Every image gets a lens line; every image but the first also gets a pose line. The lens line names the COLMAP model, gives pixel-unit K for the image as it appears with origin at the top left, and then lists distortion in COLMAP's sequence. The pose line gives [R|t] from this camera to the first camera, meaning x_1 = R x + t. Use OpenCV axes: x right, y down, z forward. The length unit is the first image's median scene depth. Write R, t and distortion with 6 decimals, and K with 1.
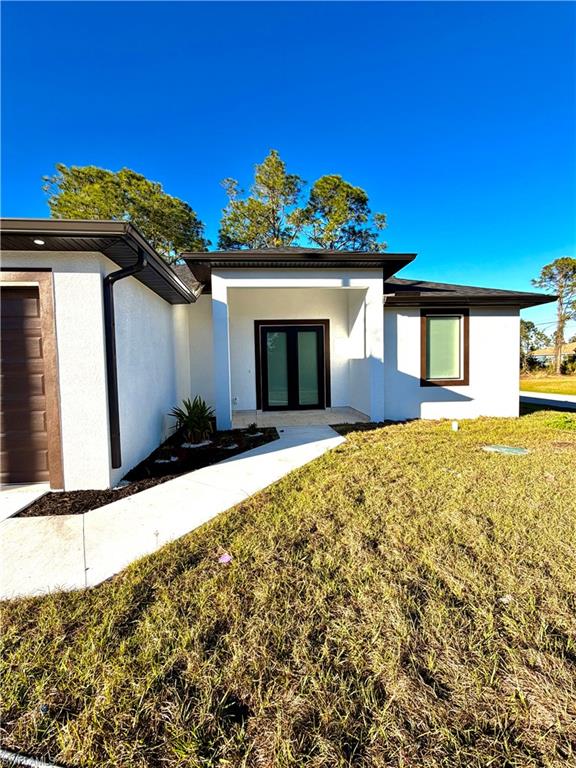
lens RADIAL K [[340.1, 0, 288.7], [0, 340.1, 383.5], [0, 0, 1]] dist [0.001453, 0.000154]
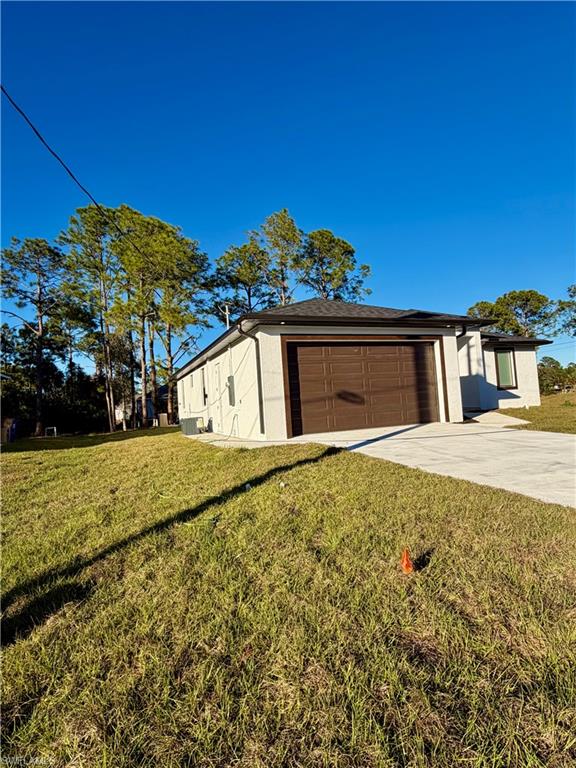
lens RADIAL K [[413.1, 0, 289.1], [0, 413.1, 384.2], [0, 0, 1]] dist [-0.003081, -0.000684]
pose [[0.957832, -0.027060, 0.286052, -1.245127], [0.058416, 0.993103, -0.101658, 0.129579], [-0.281328, 0.114082, 0.952806, -0.737037]]
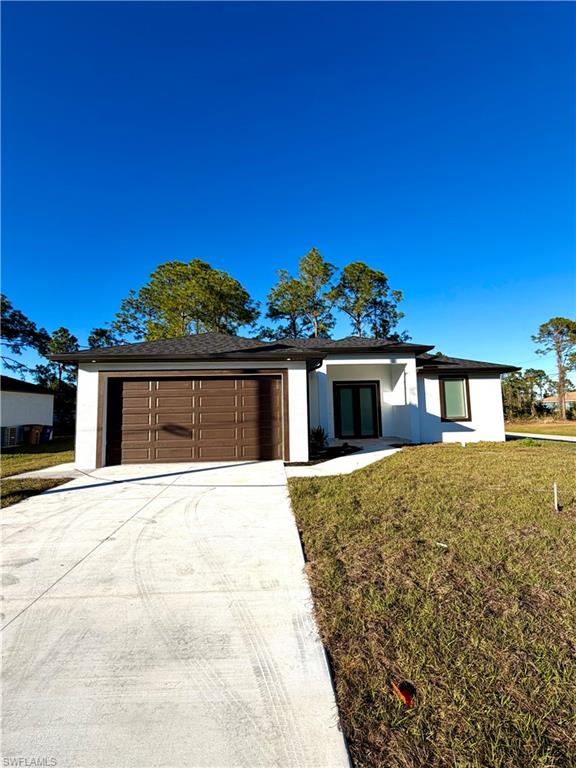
lens RADIAL K [[340.1, 0, 288.7], [0, 340.1, 383.5], [0, 0, 1]] dist [0.001453, 0.000154]
pose [[0.999358, -0.005104, -0.035474, -0.276499], [0.000108, 0.990230, -0.139441, 0.051711], [0.035839, 0.139348, 0.989595, -0.646632]]
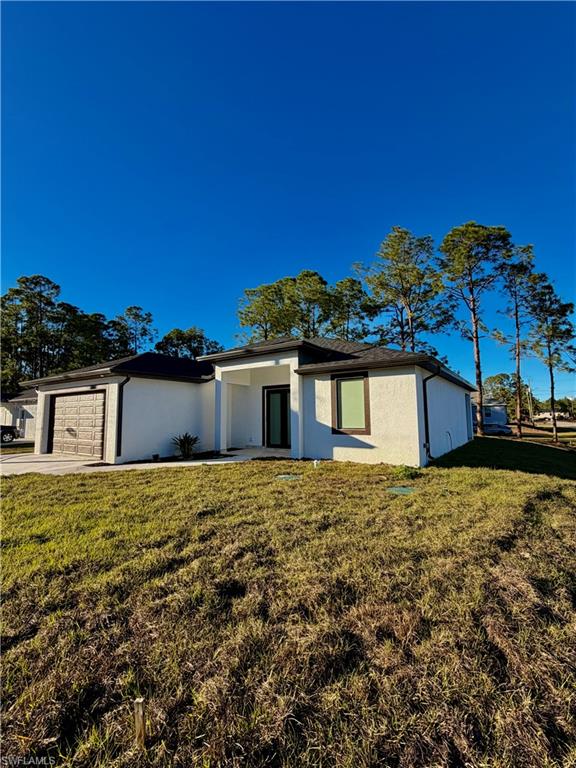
lens RADIAL K [[340.1, 0, 288.7], [0, 340.1, 383.5], [0, 0, 1]] dist [0.001453, 0.000154]
pose [[0.770393, -0.050569, -0.635561, 1.060343], [-0.037156, 0.991594, -0.123936, -0.014556], [0.636486, 0.119094, 0.762038, -0.100551]]
